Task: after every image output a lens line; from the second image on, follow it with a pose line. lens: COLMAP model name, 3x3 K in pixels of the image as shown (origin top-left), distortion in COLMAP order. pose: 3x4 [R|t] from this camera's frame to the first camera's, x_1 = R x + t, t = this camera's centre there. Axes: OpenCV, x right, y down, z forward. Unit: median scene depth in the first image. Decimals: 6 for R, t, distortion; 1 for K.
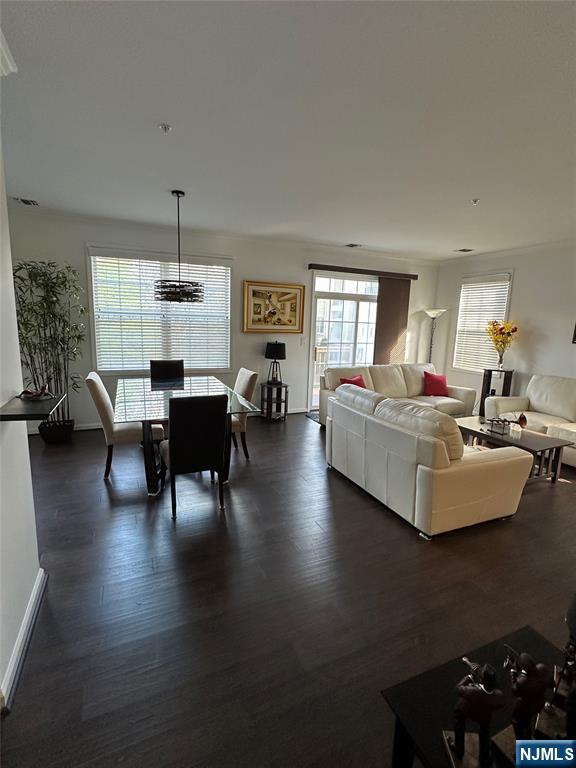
lens RADIAL K [[364.9, 0, 286.3], [0, 364.9, 387.5], [0, 0, 1]] dist [-0.010787, 0.003440]
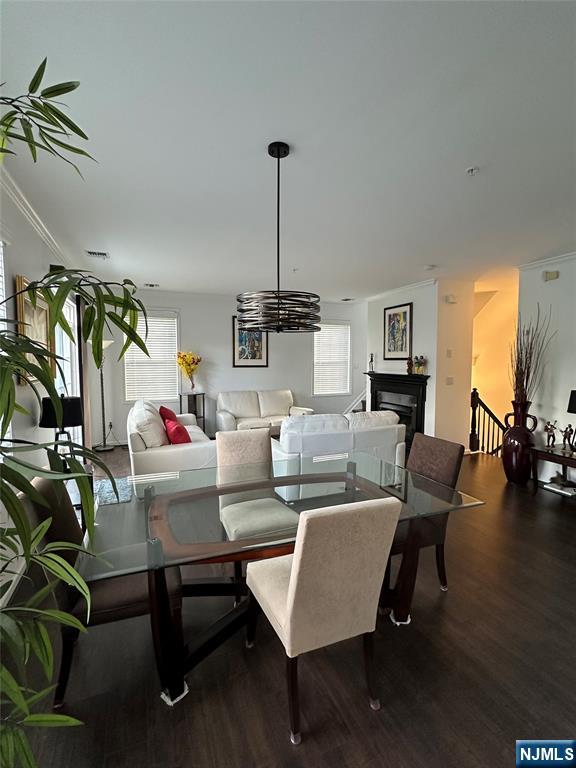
lens RADIAL K [[364.9, 0, 282.4], [0, 364.9, 387.7], [0, 0, 1]] dist [-0.010787, 0.003440]
pose [[0.014833, -0.102173, 0.994656, -0.658633], [0.187009, 0.977496, 0.097621, -0.150167], [-0.982246, 0.184561, 0.033607, 0.785014]]
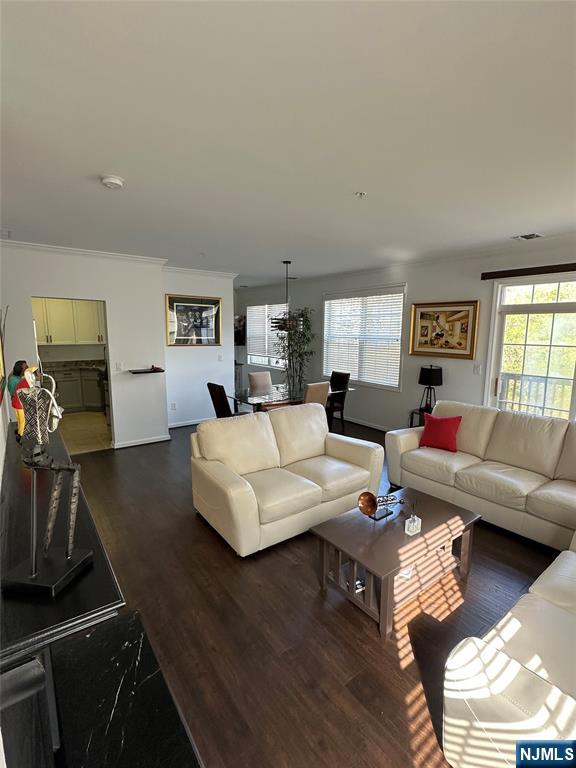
lens RADIAL K [[364.9, 0, 284.9], [0, 364.9, 383.3], [0, 0, 1]] dist [-0.010787, 0.003440]
pose [[0.204342, 0.115000, -0.972121, 0.941780], [-0.180481, 0.980477, 0.078050, -0.103732], [0.962118, 0.159500, 0.221108, 0.533228]]
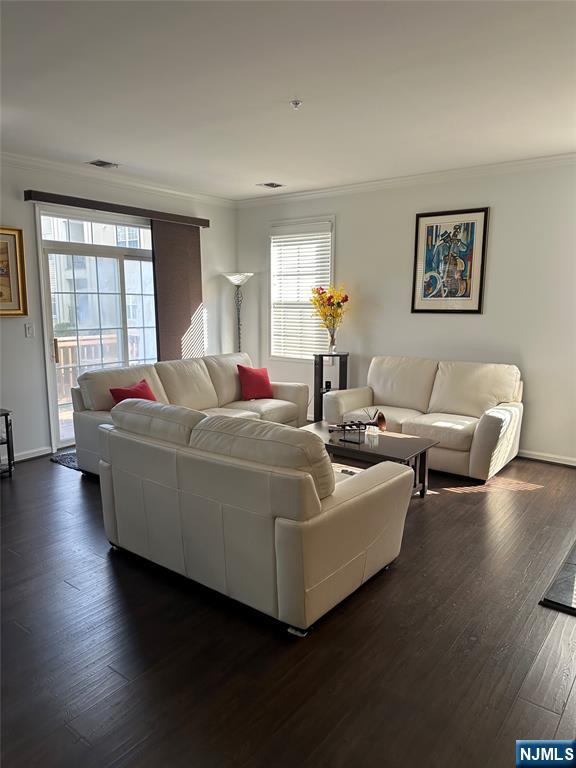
lens RADIAL K [[538.6, 0, 284.4], [0, 538.6, 387.8], [0, 0, 1]] dist [0.054412, -0.055978]
pose [[0.877563, -0.104525, 0.467930, -0.013827], [0.109859, 0.993819, 0.015966, -0.010190], [-0.466706, 0.037396, 0.883621, 0.106322]]
